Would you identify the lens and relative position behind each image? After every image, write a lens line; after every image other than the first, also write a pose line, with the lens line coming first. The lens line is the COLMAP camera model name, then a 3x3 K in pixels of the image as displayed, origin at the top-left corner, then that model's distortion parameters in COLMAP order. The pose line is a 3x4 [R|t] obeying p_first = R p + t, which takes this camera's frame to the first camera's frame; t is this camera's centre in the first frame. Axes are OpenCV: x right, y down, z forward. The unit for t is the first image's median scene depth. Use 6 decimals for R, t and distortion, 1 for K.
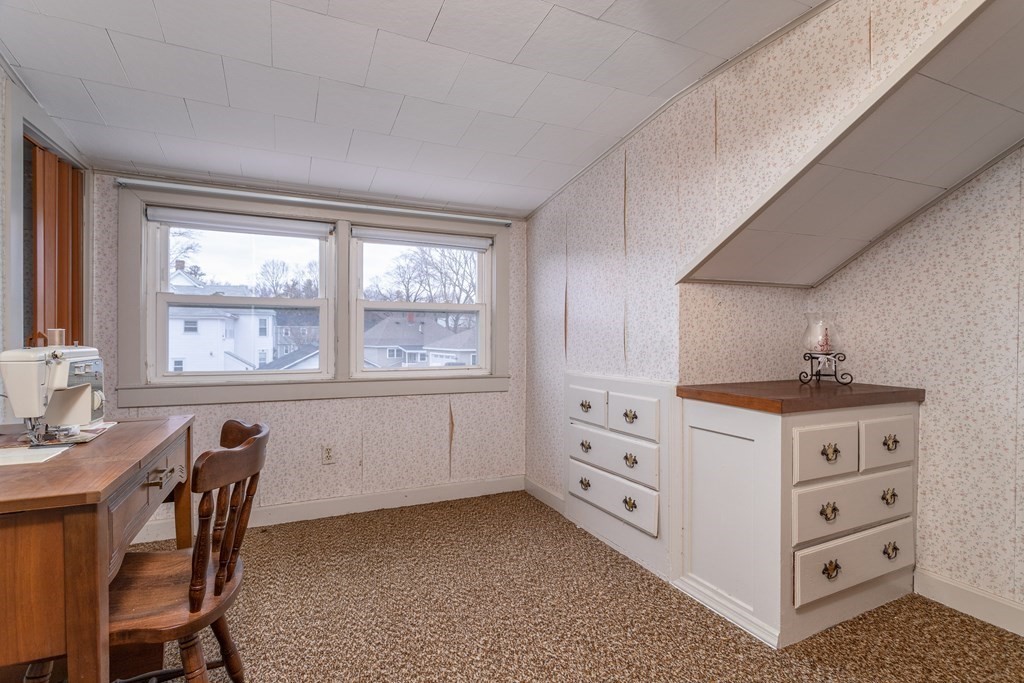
lens RADIAL K [[486.5, 0, 509.5], [0, 486.5, 336.0], [0, 0, 1]] dist [0.000494, 0.000046]
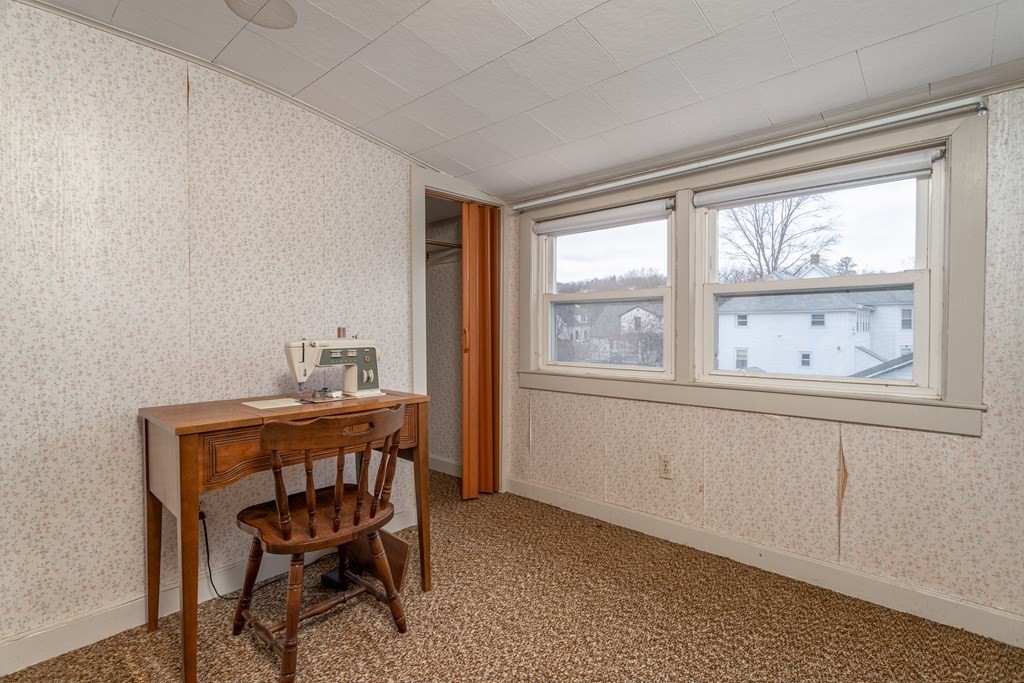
lens RADIAL K [[492.7, 0, 513.4], [0, 492.7, 338.3], [0, 0, 1]] dist [0.003147, 0.000307]
pose [[0.392231, 0.010536, -0.919807, 0.303184], [0.005670, 0.999888, 0.013871, 0.001033], [0.919849, -0.010656, 0.392127, 0.385774]]
